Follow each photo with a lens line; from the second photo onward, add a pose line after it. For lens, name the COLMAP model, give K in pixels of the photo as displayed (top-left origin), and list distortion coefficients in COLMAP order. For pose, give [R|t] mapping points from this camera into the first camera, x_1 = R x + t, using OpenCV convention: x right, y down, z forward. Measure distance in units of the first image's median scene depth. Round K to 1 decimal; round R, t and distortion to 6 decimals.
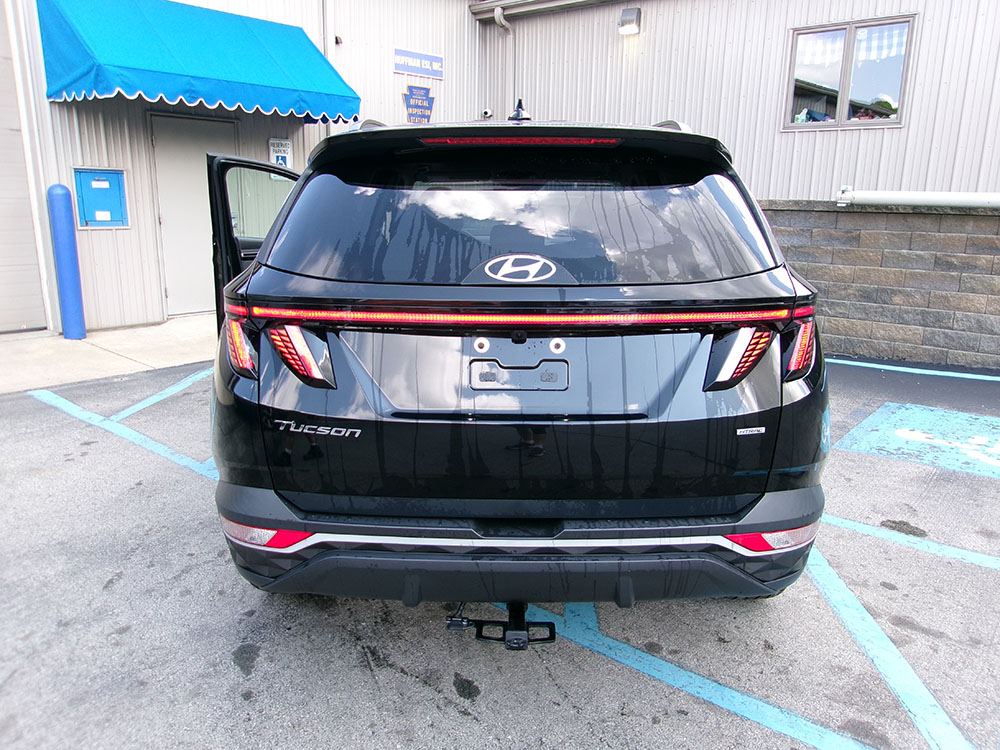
lens RADIAL K [[766.7, 0, 508.0], [0, 766.7, 376.7], [0, 0, 1]] dist [-0.016778, 0.033181]
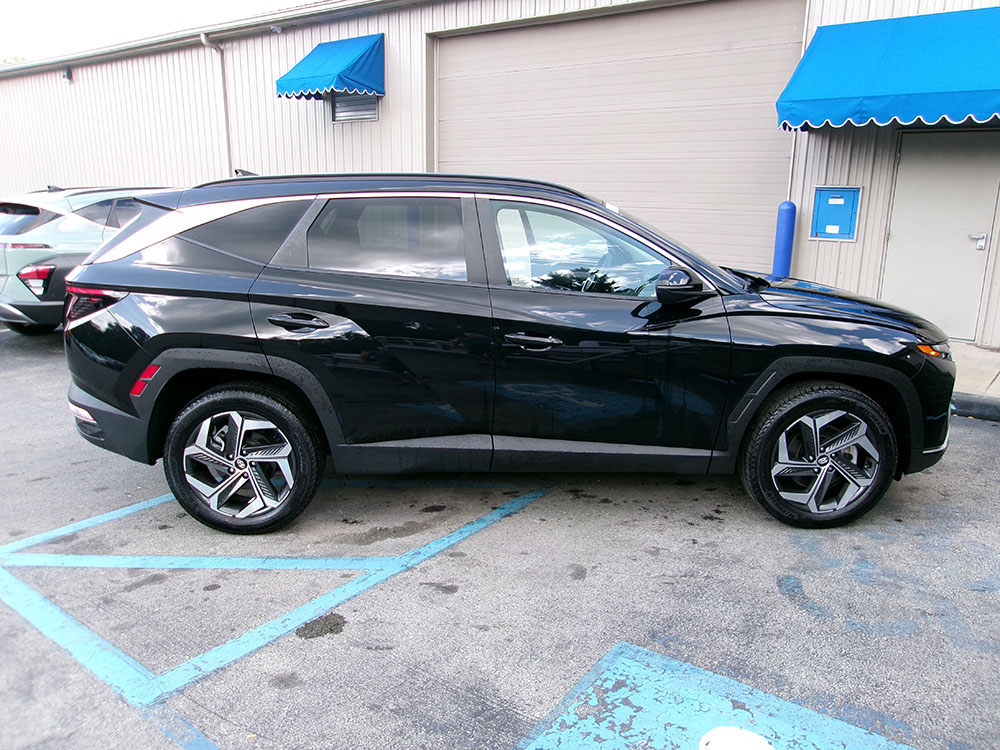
lens RADIAL K [[766.7, 0, 508.9], [0, 766.7, 375.3], [0, 0, 1]] dist [-0.016778, 0.033181]
pose [[0.051234, 0.231652, -0.971449, 0.582626], [-0.234822, 0.948249, 0.213735, -0.135817], [0.970687, 0.217167, 0.102979, 0.472941]]
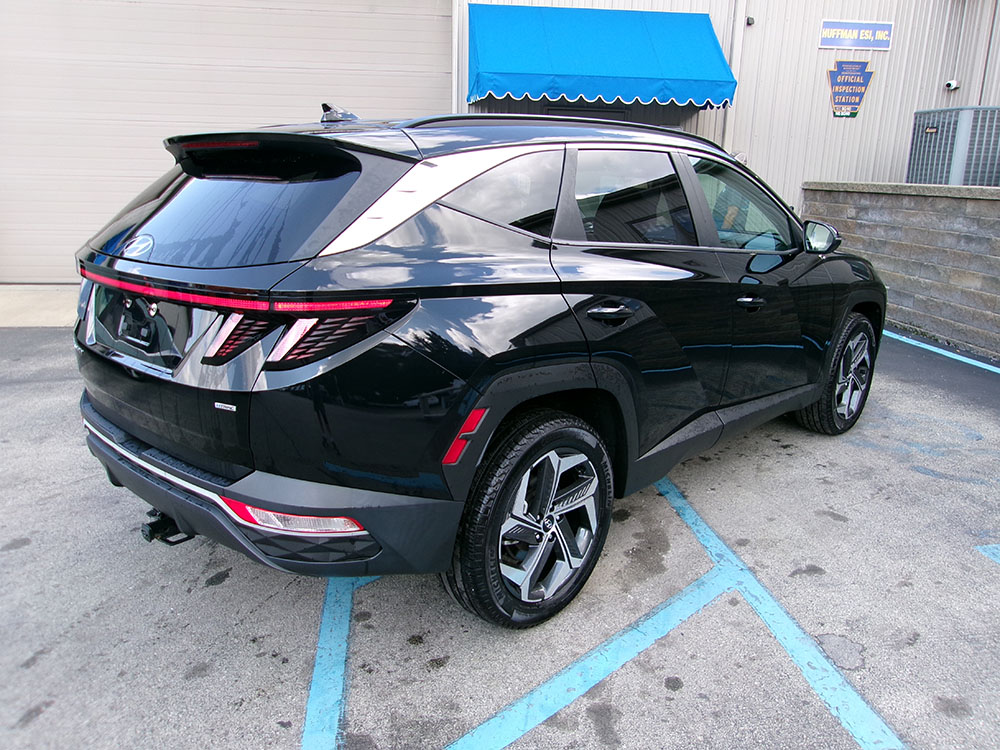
lens RADIAL K [[766.7, 0, 510.0], [0, 766.7, 375.8], [0, 0, 1]] dist [-0.016778, 0.033181]
pose [[0.744898, 0.177891, -0.643026, 0.317444], [-0.164644, 0.983004, 0.081216, -0.031341], [0.646544, 0.045373, 0.761526, 0.100099]]
